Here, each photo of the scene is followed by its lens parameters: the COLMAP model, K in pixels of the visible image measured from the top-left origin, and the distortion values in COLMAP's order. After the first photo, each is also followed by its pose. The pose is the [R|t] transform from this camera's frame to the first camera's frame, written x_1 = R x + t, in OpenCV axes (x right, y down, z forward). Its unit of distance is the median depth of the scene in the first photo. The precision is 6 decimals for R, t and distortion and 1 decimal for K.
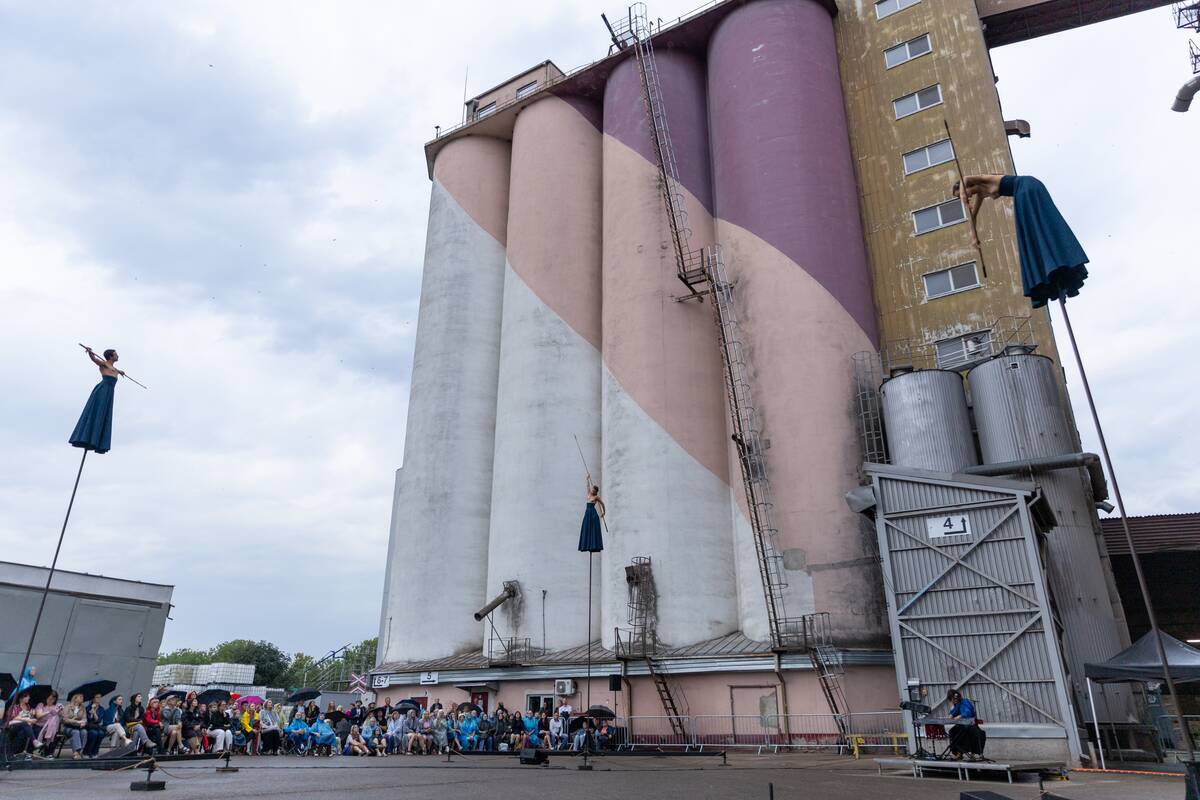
lens RADIAL K [[804.6, 0, 612.2], [0, 804.6, 380.0], [0, 0, 1]] dist [0.003760, 0.006135]
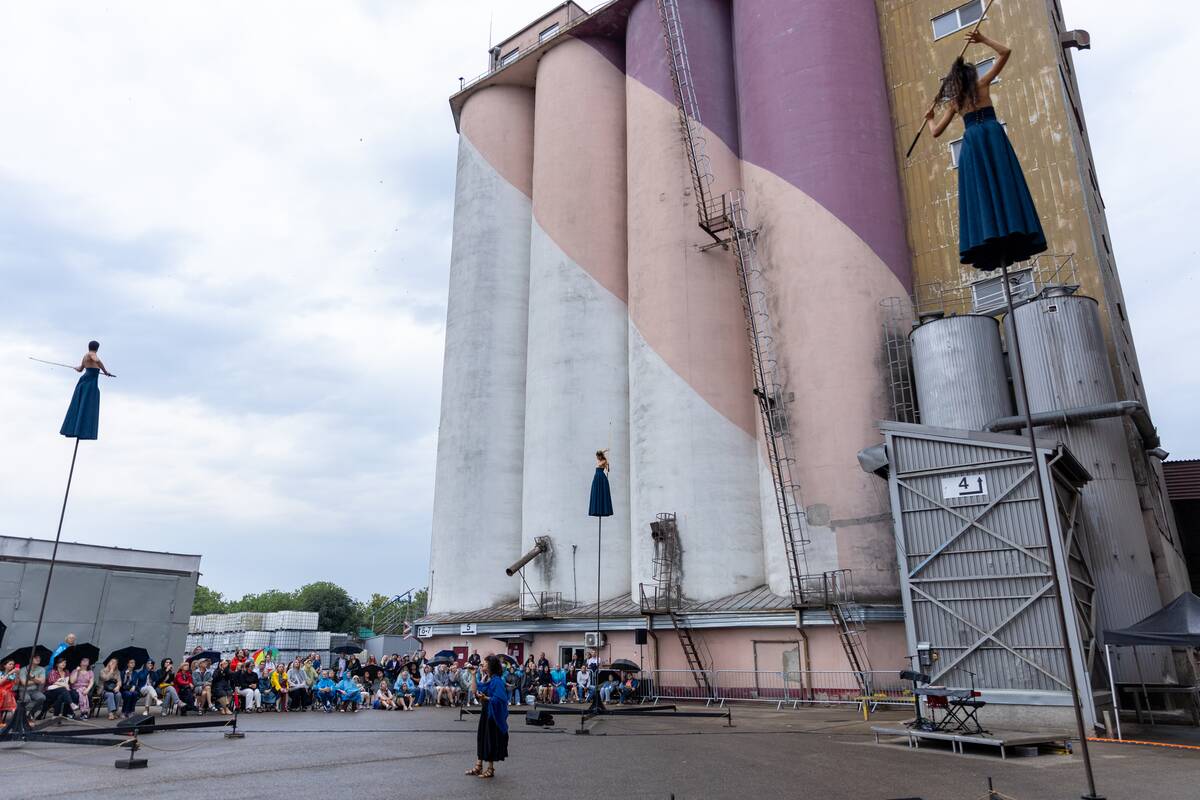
lens RADIAL K [[804.6, 0, 598.9], [0, 804.6, 389.1], [0, 0, 1]] dist [0.003760, 0.006135]
pose [[0.994984, -0.030147, -0.095382, 0.051725], [0.038039, 0.995903, 0.082035, -0.017744], [0.092518, -0.085252, 0.992055, 0.014478]]
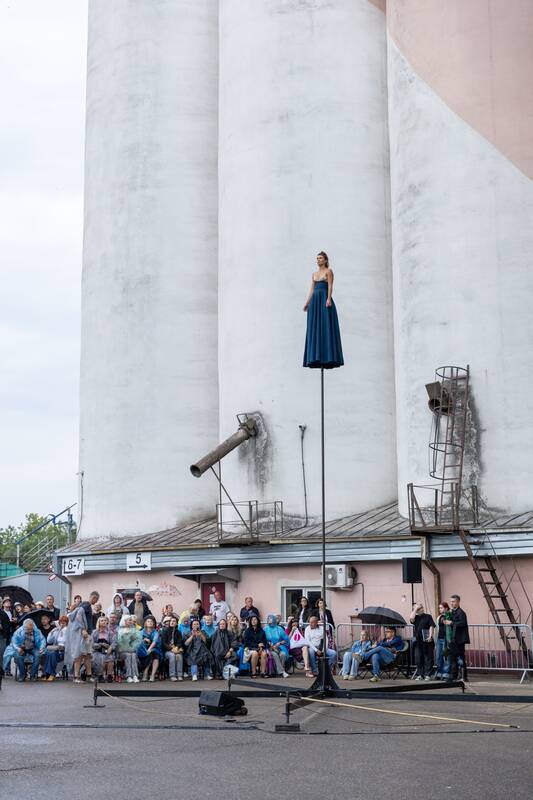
lens RADIAL K [[1258.6, 0, 240.9], [0, 1258.6, 389.4], [0, 0, 1]] dist [0.021522, 0.000000]
pose [[0.978362, -0.039091, -0.203174, 0.069050], [0.085682, 0.970377, 0.225891, 0.015490], [0.188325, -0.238411, 0.952730, 0.091503]]
